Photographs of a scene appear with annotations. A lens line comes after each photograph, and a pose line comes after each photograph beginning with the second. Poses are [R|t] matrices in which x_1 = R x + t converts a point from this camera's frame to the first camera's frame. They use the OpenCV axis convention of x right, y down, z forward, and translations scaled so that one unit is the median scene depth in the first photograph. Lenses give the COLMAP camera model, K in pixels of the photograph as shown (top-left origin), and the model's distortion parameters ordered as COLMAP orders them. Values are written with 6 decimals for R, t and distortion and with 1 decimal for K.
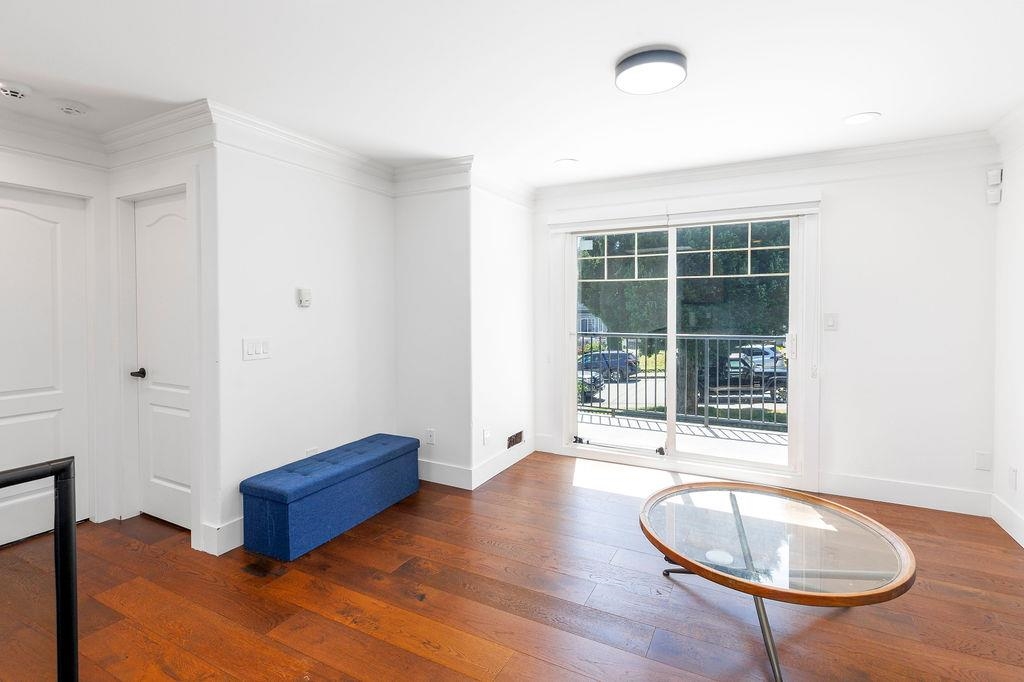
lens RADIAL K [[480.8, 0, 491.4], [0, 480.8, 309.7], [0, 0, 1]] dist [-0.044791, 0.000185]
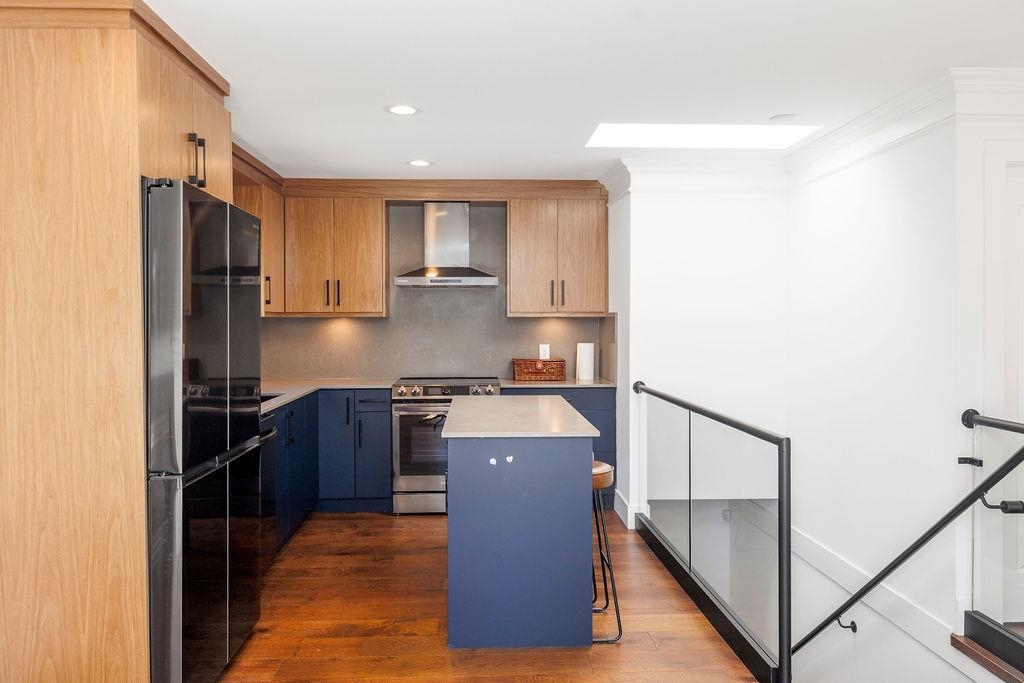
lens RADIAL K [[757.4, 0, 508.2], [0, 757.4, 328.5], [0, 0, 1]] dist [0.001739, 0.004274]
pose [[-0.859020, 0.006551, -0.511900, 0.349021], [0.000239, 0.999923, 0.012395, -0.007740], [0.511942, 0.010526, -0.858956, 0.953534]]
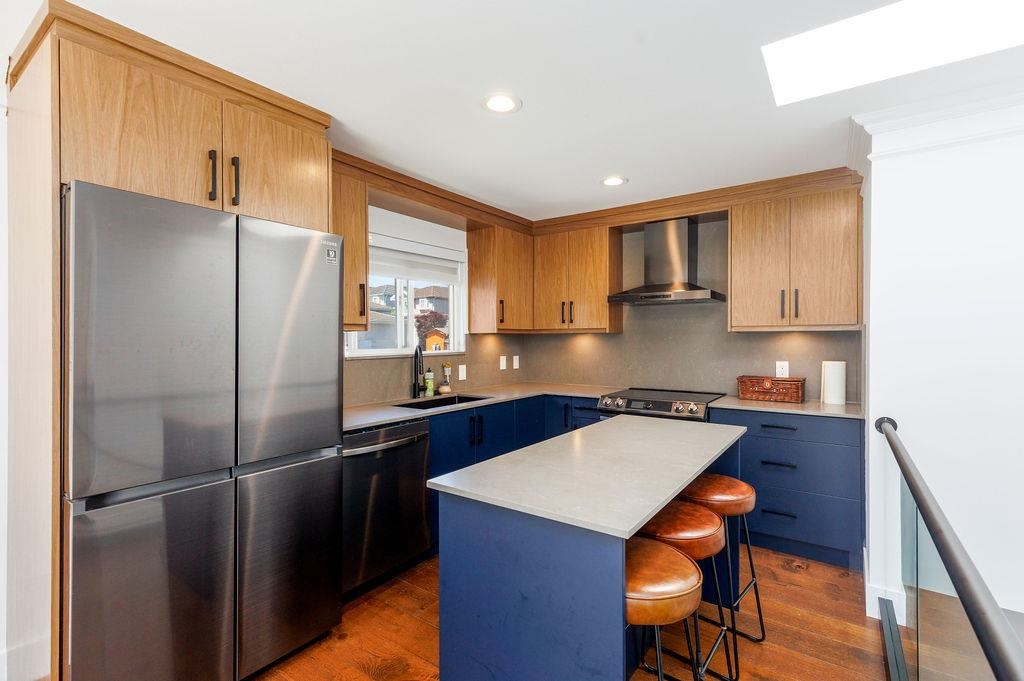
lens RADIAL K [[464.1, 0, 519.2], [0, 464.1, 341.2], [0, 0, 1]] dist [0.011361, 0.000083]
pose [[-0.993040, 0.001560, 0.117770, -0.232693], [0.002546, 0.999963, 0.008223, -0.001201], [-0.117753, 0.008466, -0.993007, 0.501792]]
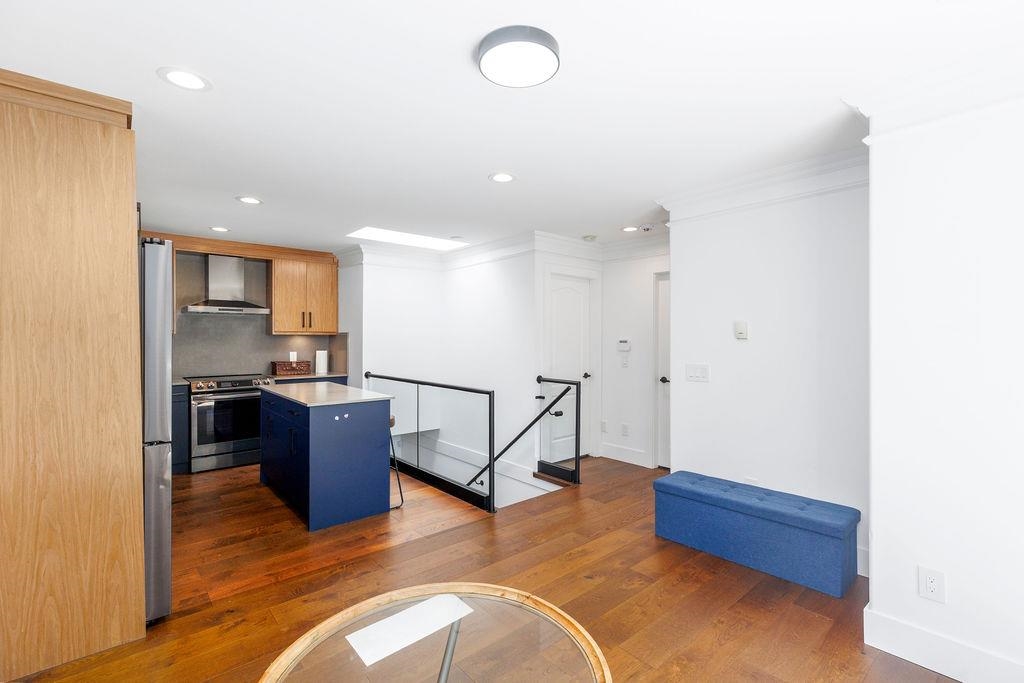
lens RADIAL K [[462.0, 0, 512.0], [0, 462.0, 341.5], [0, 0, 1]] dist [0.000332, -0.000186]
pose [[-0.361270, 0.008010, -0.932427, 0.702022], [-0.004835, 0.999934, 0.010464, -0.008998], [0.932449, 0.008289, -0.361207, 0.841548]]
